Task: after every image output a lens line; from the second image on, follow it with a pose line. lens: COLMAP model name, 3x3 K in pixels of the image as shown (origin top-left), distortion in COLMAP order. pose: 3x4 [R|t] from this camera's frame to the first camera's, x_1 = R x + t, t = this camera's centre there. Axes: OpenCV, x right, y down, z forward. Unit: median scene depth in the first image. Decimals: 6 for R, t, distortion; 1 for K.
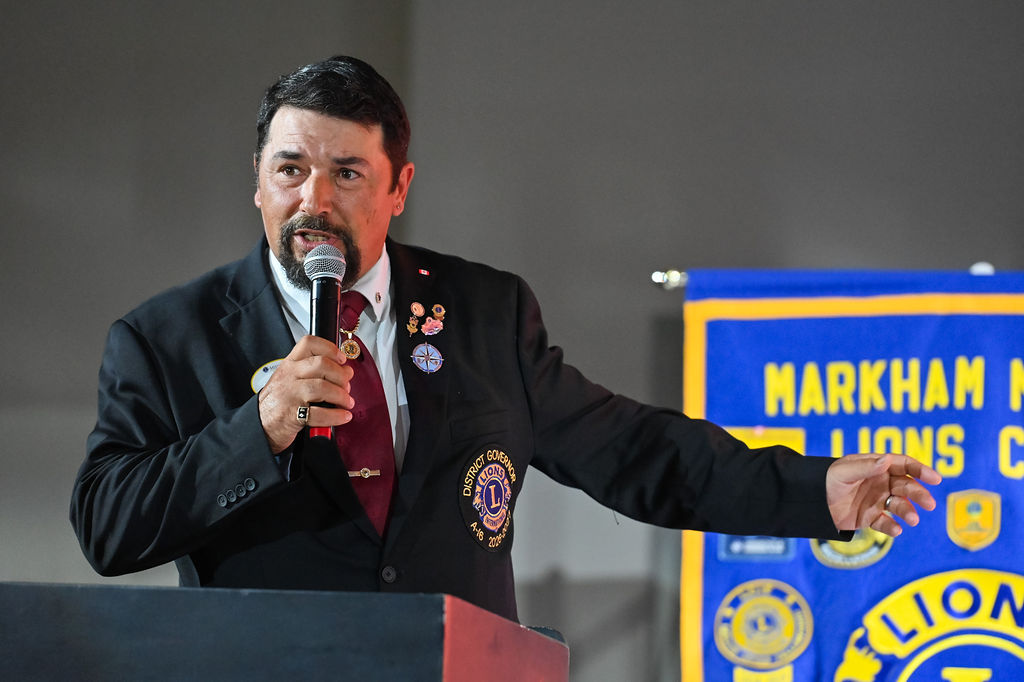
lens RADIAL K [[5449.2, 0, 512.0], [0, 5449.2, 341.0], [0, 0, 1]] dist [-0.511872, 18.932329]
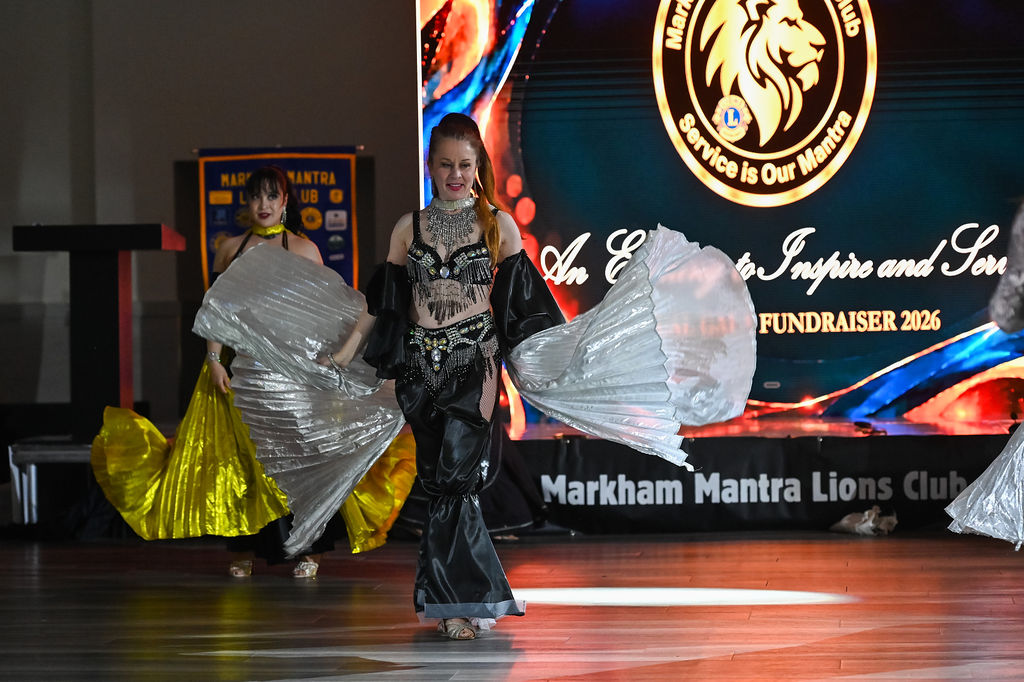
lens RADIAL K [[3002.8, 0, 512.0], [0, 3002.8, 341.0], [0, 0, 1]] dist [-0.110017, 1.005650]
pose [[0.986137, -0.037348, 0.161677, -0.092947], [0.028074, 0.997847, 0.059267, 0.002585], [-0.163542, -0.053906, 0.985062, -1.056819]]
